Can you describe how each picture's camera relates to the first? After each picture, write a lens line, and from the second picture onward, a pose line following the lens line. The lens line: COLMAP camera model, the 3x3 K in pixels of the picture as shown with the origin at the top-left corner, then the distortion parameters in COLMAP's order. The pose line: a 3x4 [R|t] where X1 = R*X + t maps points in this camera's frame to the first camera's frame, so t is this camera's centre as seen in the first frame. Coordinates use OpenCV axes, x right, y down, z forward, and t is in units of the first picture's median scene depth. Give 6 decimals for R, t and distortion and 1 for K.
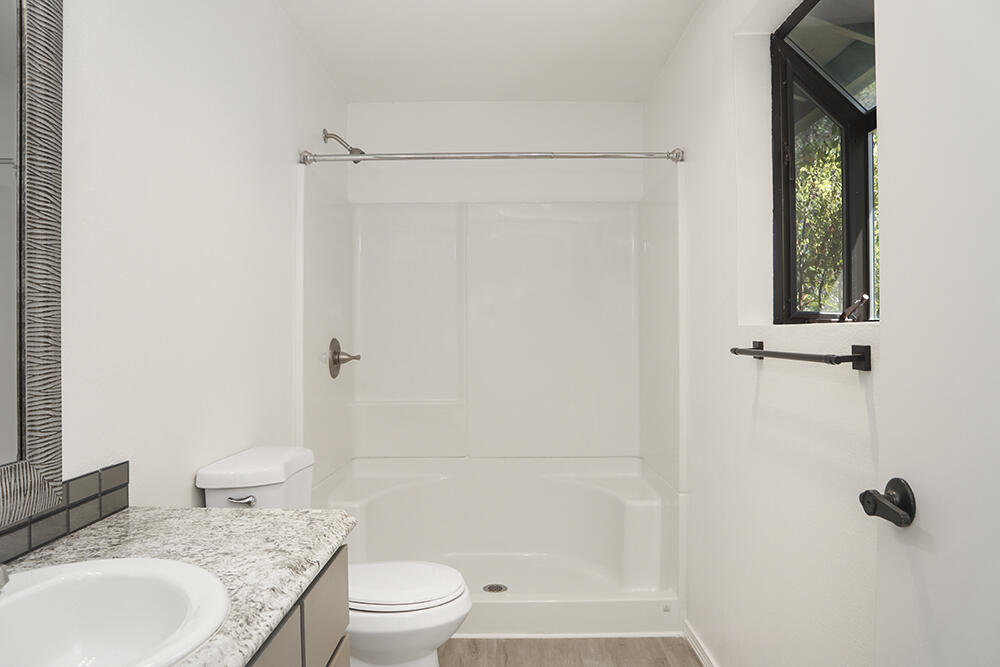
lens RADIAL K [[689.1, 0, 520.4], [0, 689.1, 316.9], [0, 0, 1]] dist [-0.120530, 0.081108]
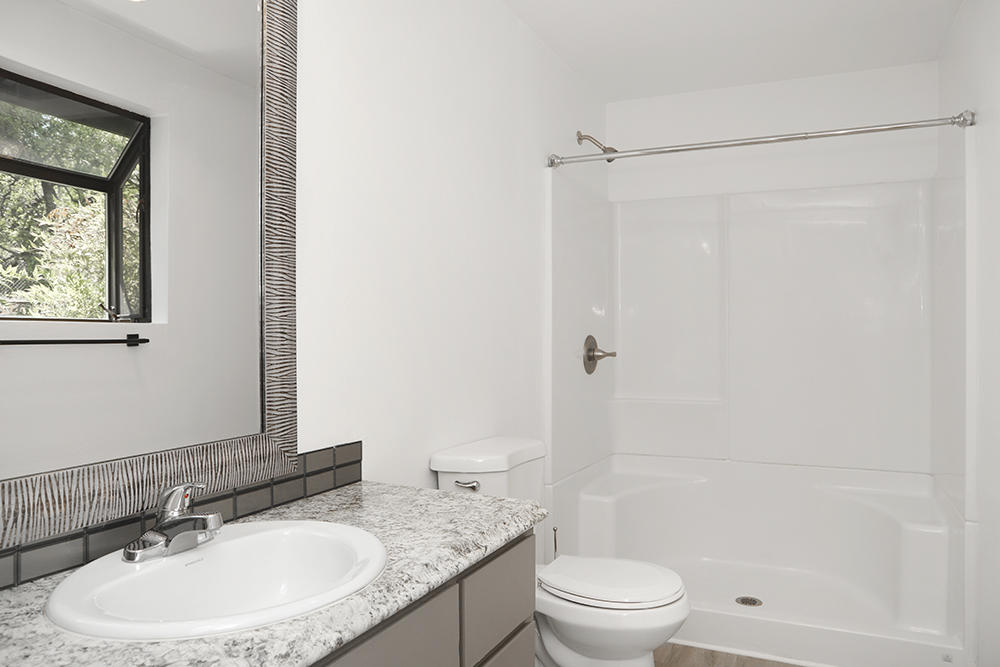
lens RADIAL K [[689.1, 0, 494.2], [0, 689.1, 324.7], [0, 0, 1]] dist [-0.120530, 0.081108]
pose [[0.902350, 0.000021, -0.431004, 0.138686], [0.006558, 0.999884, 0.013778, 0.000826], [0.430954, -0.015259, 0.902245, 0.037374]]
